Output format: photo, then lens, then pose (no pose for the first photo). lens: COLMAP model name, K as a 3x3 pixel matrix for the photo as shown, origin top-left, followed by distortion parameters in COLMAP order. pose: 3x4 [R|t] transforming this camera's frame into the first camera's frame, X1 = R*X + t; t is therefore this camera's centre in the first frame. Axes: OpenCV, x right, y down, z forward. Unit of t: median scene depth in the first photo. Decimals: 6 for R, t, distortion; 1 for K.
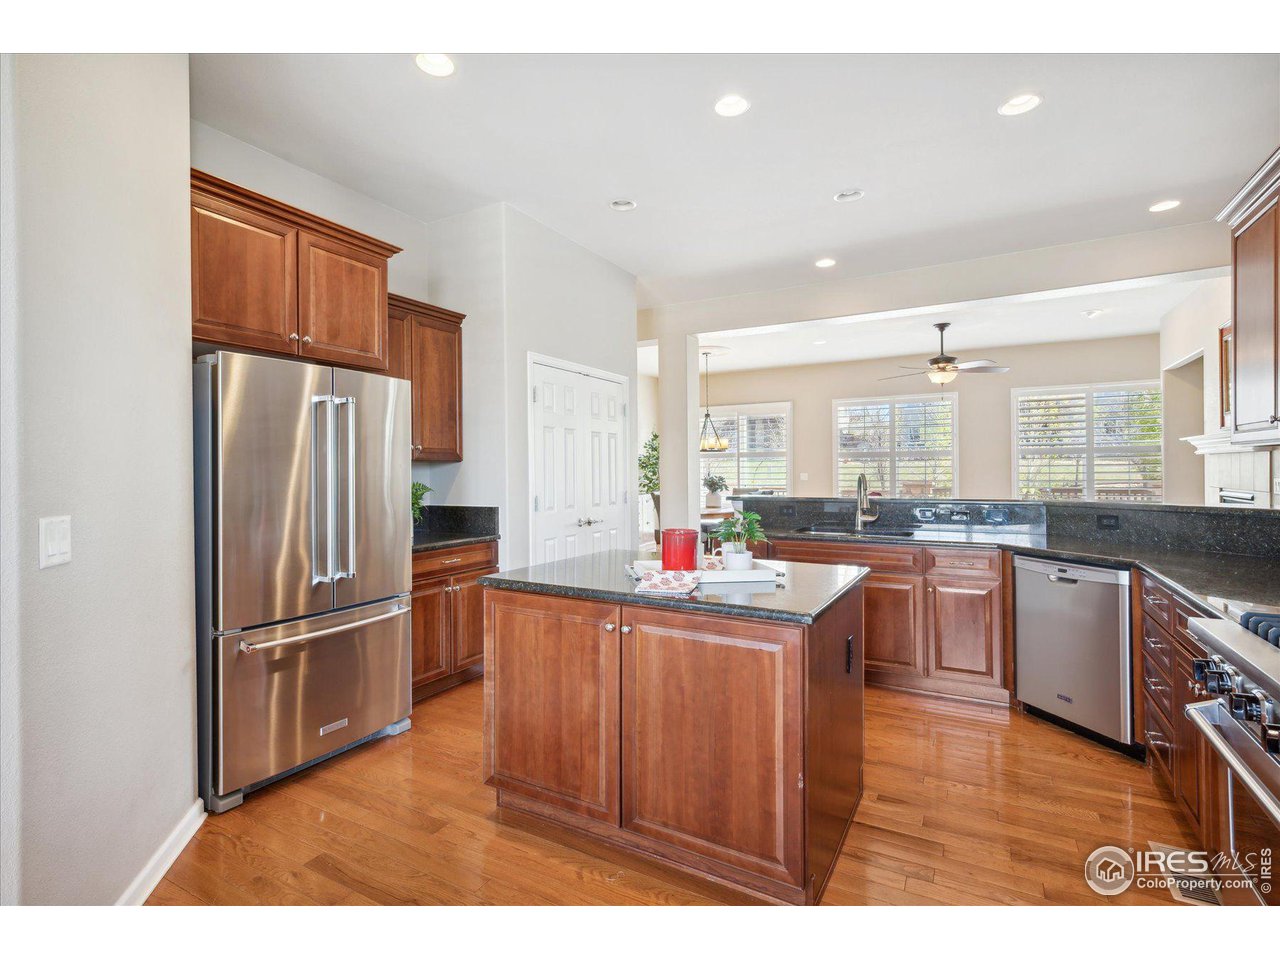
lens RADIAL K [[625.0, 0, 653.2], [0, 625.0, 472.7], [0, 0, 1]] dist [-0.000551, -0.000045]
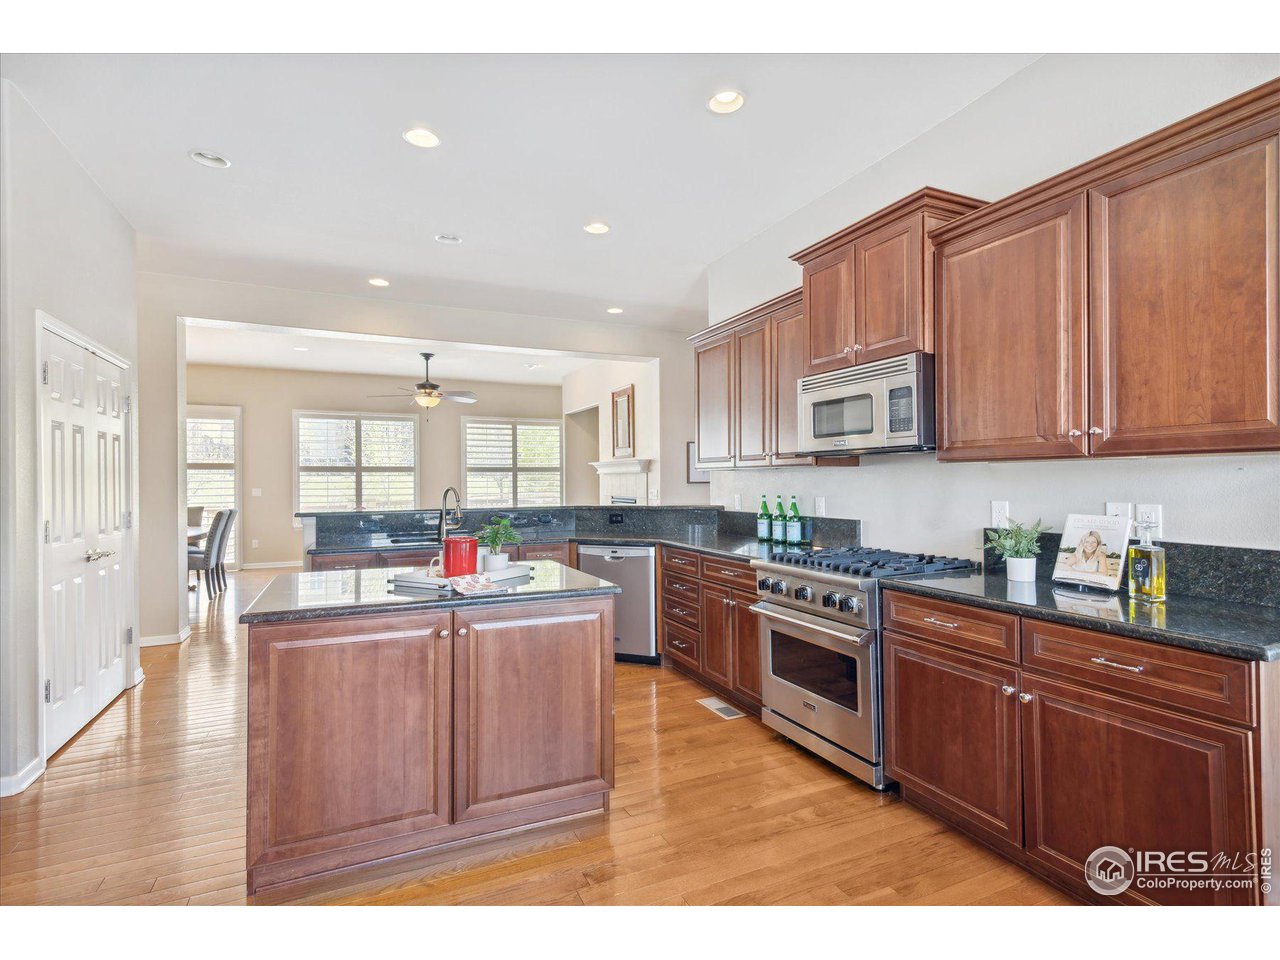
lens RADIAL K [[625.0, 0, 653.2], [0, 625.0, 472.7], [0, 0, 1]] dist [-0.000551, -0.000045]
pose [[0.570555, 0.015675, 0.821110, -0.508551], [0.004707, 0.999739, -0.022356, 0.003335], [-0.821246, 0.016621, 0.570332, 0.082318]]
